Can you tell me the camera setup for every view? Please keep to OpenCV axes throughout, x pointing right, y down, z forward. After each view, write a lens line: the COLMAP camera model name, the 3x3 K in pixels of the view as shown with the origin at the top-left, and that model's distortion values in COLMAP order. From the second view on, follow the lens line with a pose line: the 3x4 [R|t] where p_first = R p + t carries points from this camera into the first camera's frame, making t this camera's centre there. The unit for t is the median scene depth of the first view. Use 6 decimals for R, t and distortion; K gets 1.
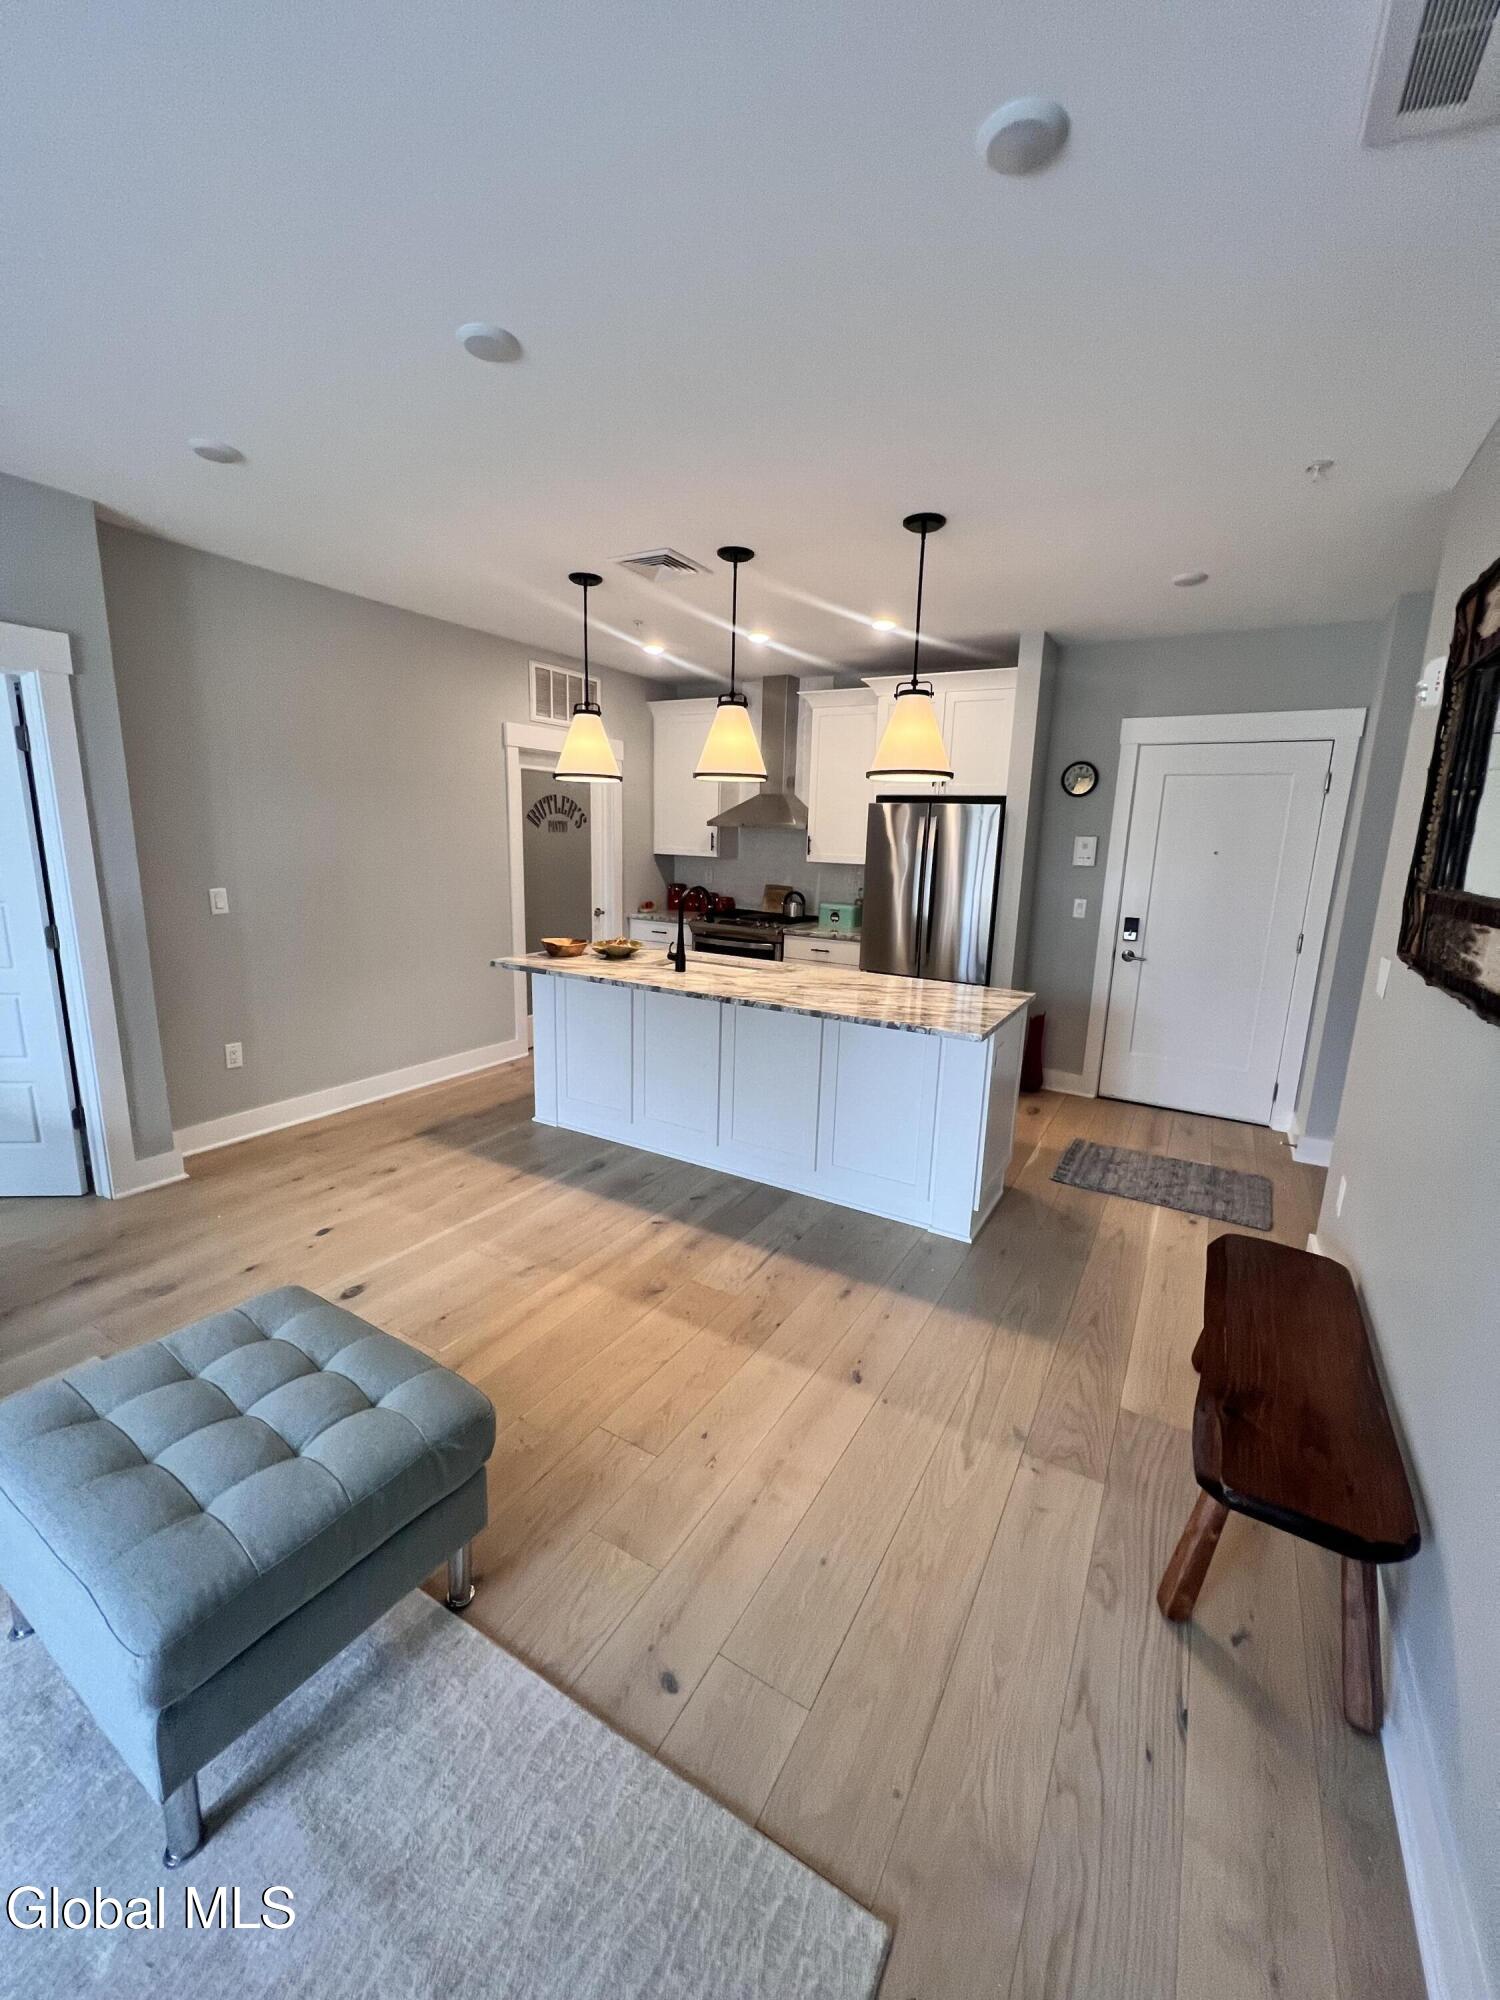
lens RADIAL K [[799.5, 0, 753.4], [0, 799.5, 989.1], [0, 0, 1]] dist [-0.002020, -0.000070]
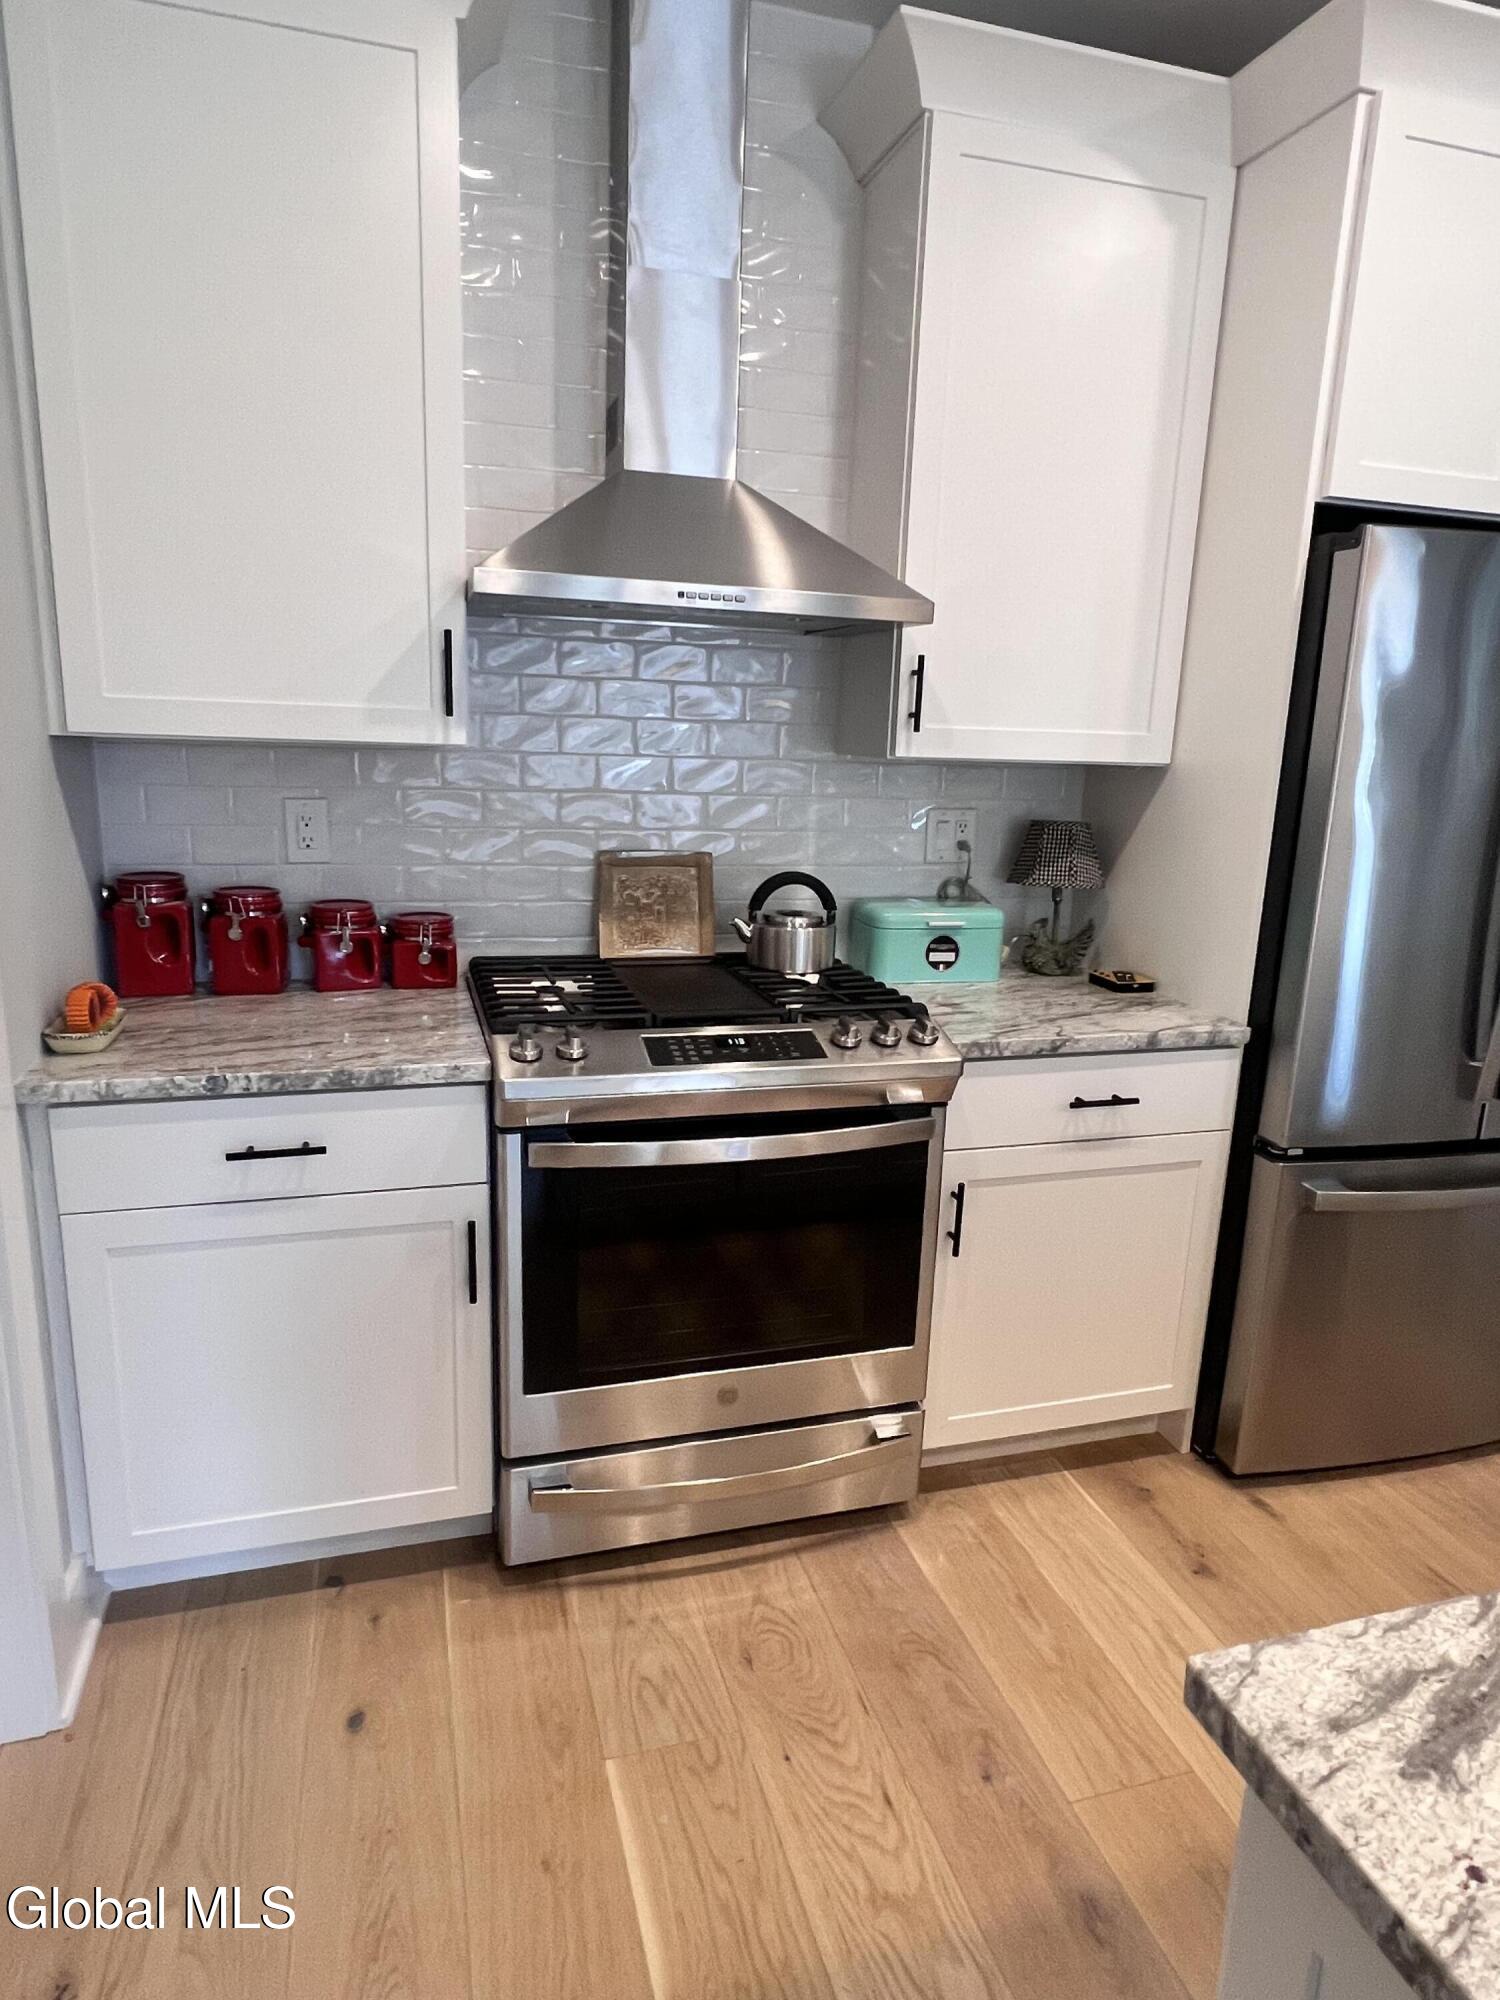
lens RADIAL K [[1207.0, 0, 750.0], [0, 1207.0, 1000.0], [0, 0, 1]] dist [0.019906, 0.000027]
pose [[0.684880, -0.172386, 0.707970, -0.248072], [0.128997, 0.984950, 0.115039, -0.131397], [-0.717146, 0.012538, 0.696810, 0.753667]]
